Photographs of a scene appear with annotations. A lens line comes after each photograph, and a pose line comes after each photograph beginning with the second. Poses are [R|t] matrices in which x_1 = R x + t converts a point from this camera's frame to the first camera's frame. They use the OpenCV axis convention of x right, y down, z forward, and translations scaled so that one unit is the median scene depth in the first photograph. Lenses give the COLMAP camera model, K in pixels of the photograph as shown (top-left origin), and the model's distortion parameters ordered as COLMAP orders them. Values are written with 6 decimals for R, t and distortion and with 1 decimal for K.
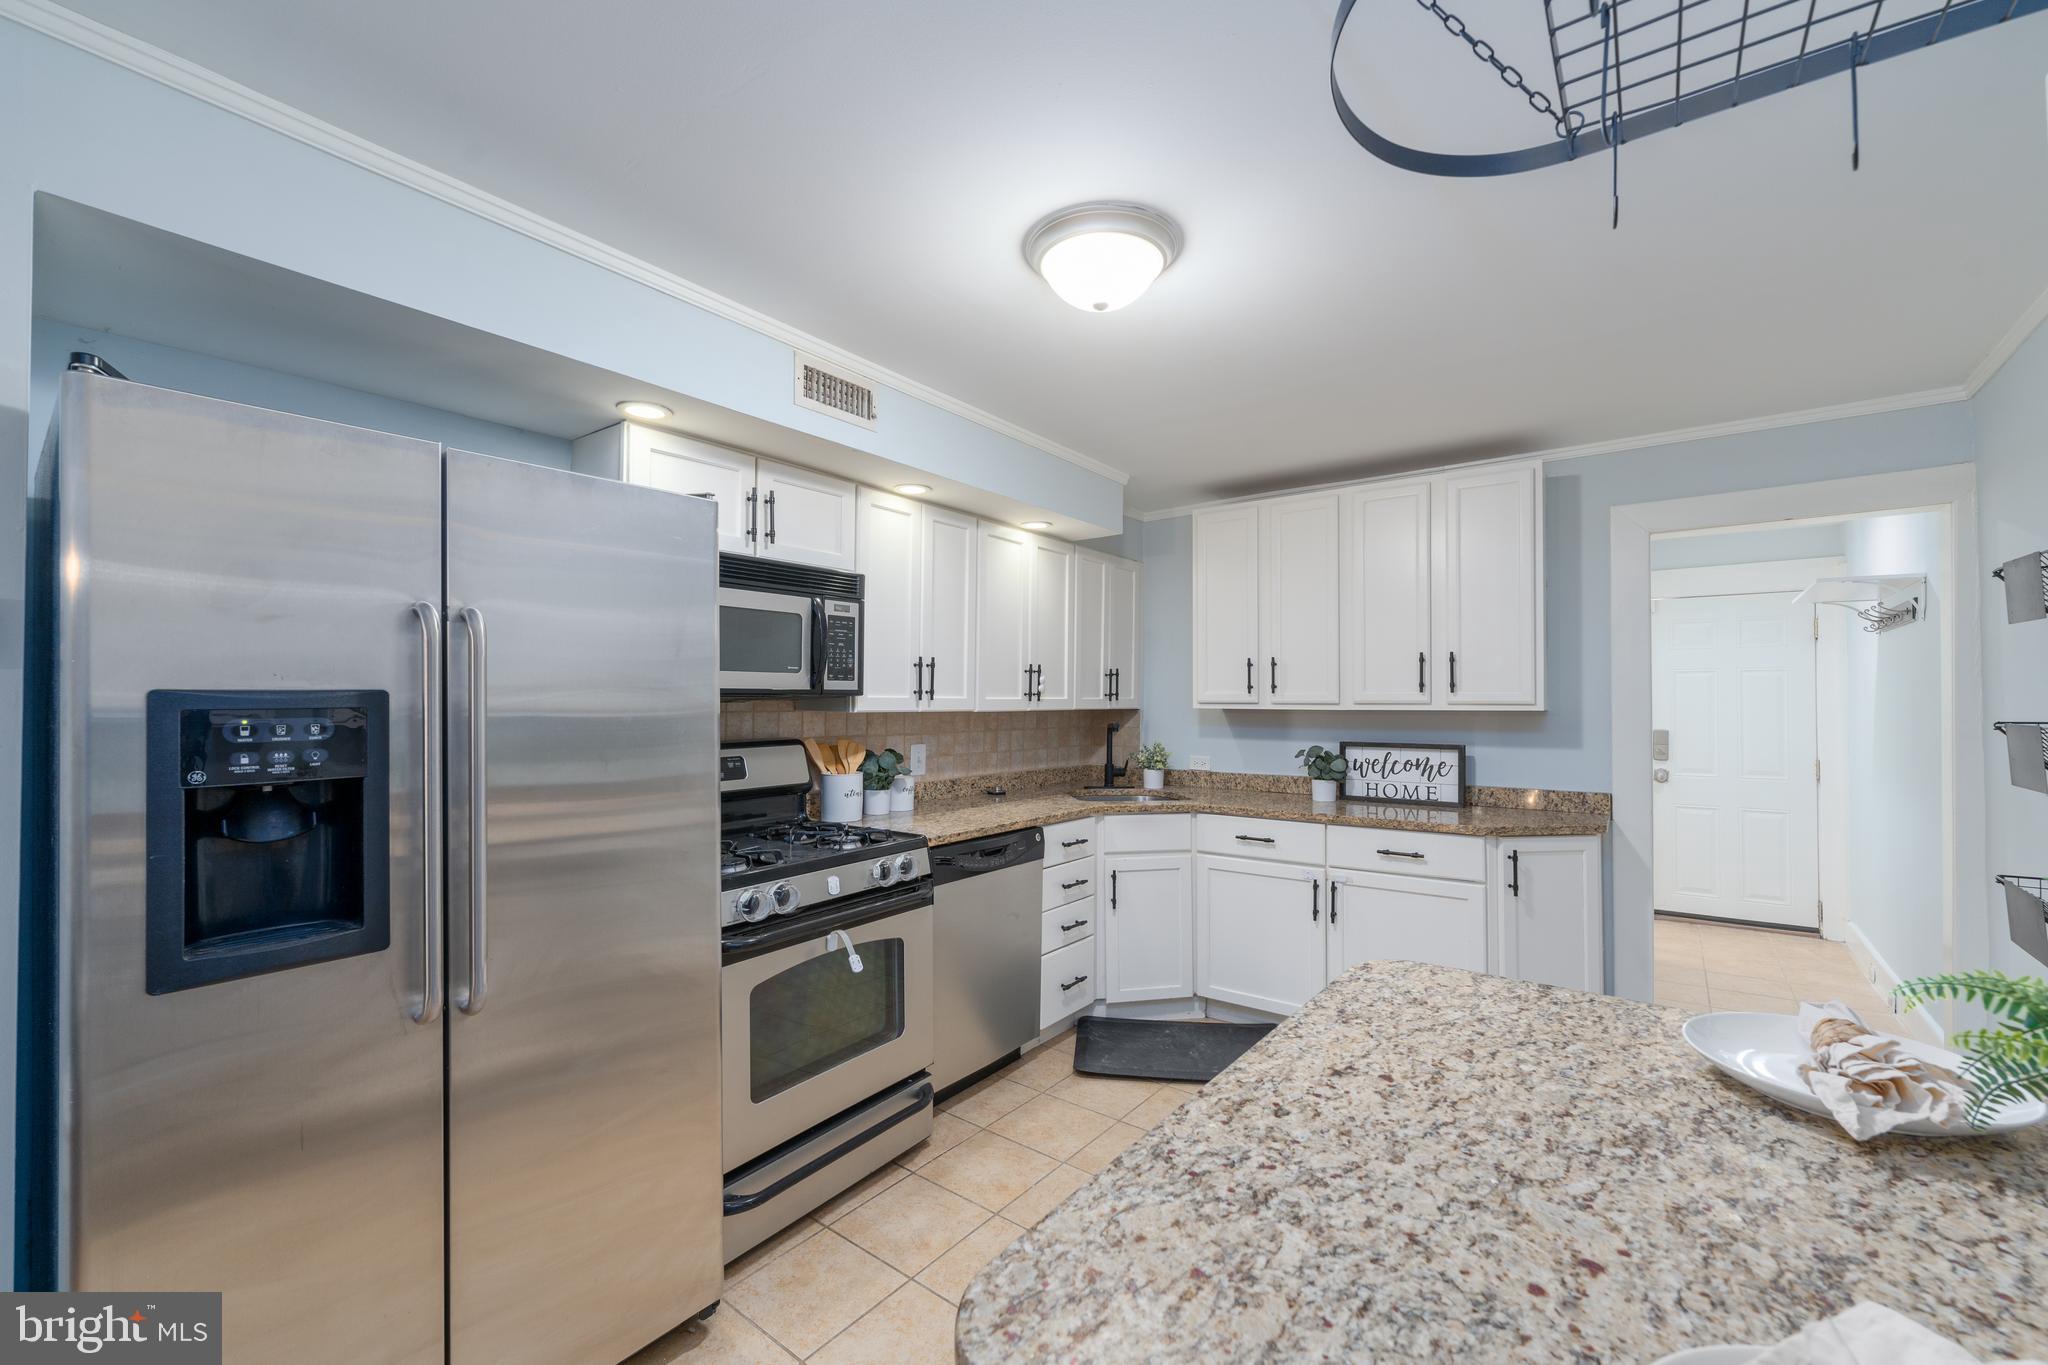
lens RADIAL K [[825.1, 0, 1024.5], [0, 825.1, 690.5], [0, 0, 1]] dist [0.000609, 0.000084]
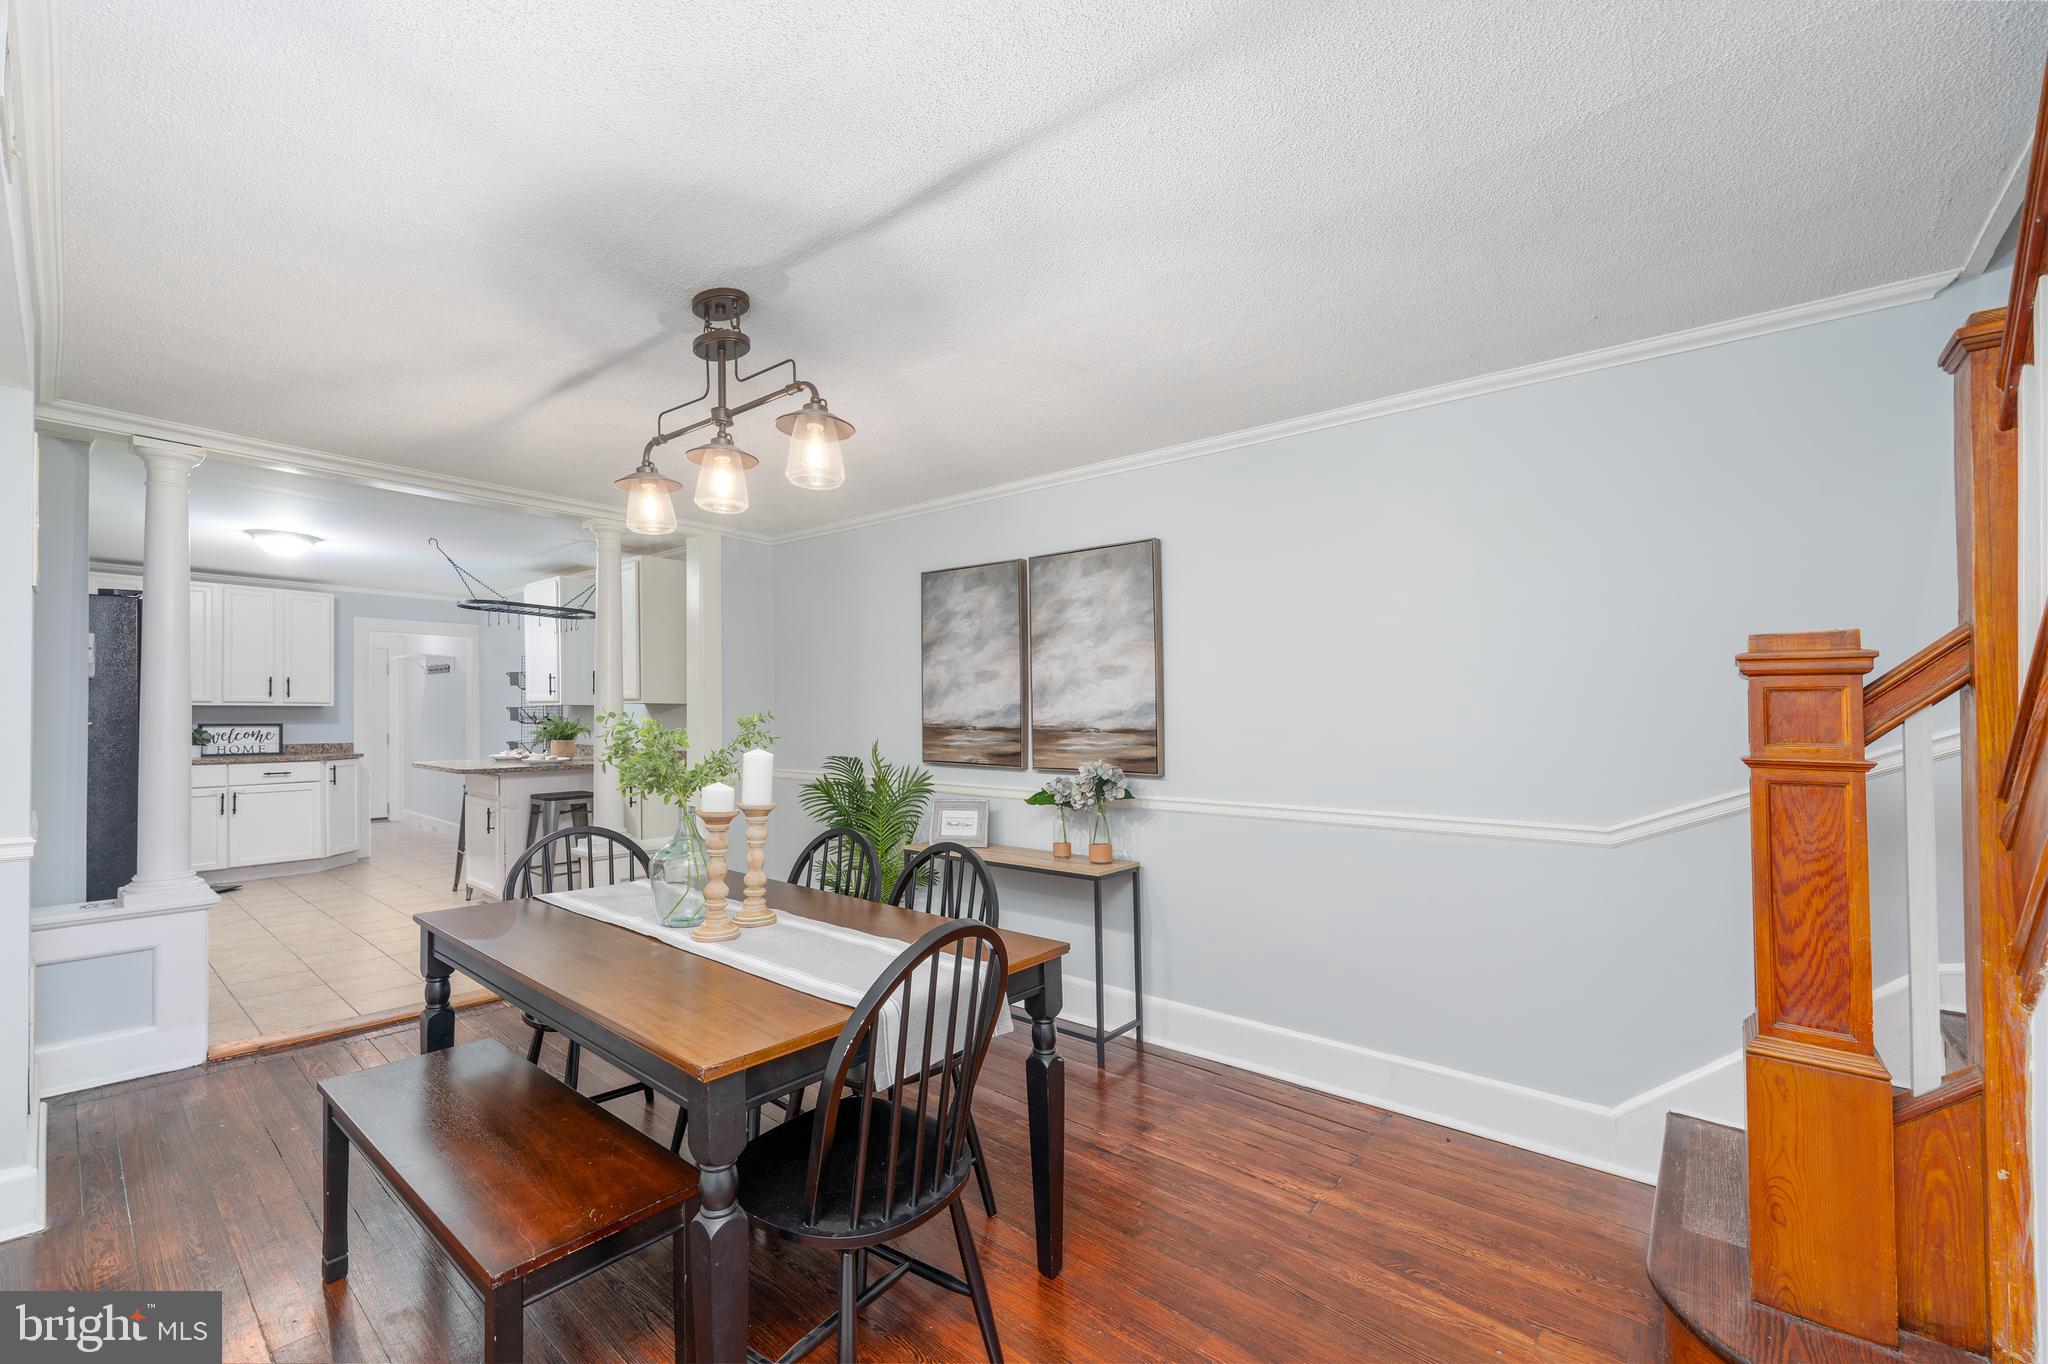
lens RADIAL K [[825.1, 0, 1028.2], [0, 825.1, 702.5], [0, 0, 1]] dist [0.000609, 0.000084]
pose [[0.004534, 0.015457, 0.999870, -1.459124], [-0.013892, 0.999785, -0.015393, 0.021071], [-0.999893, -0.013820, 0.004748, -0.816120]]
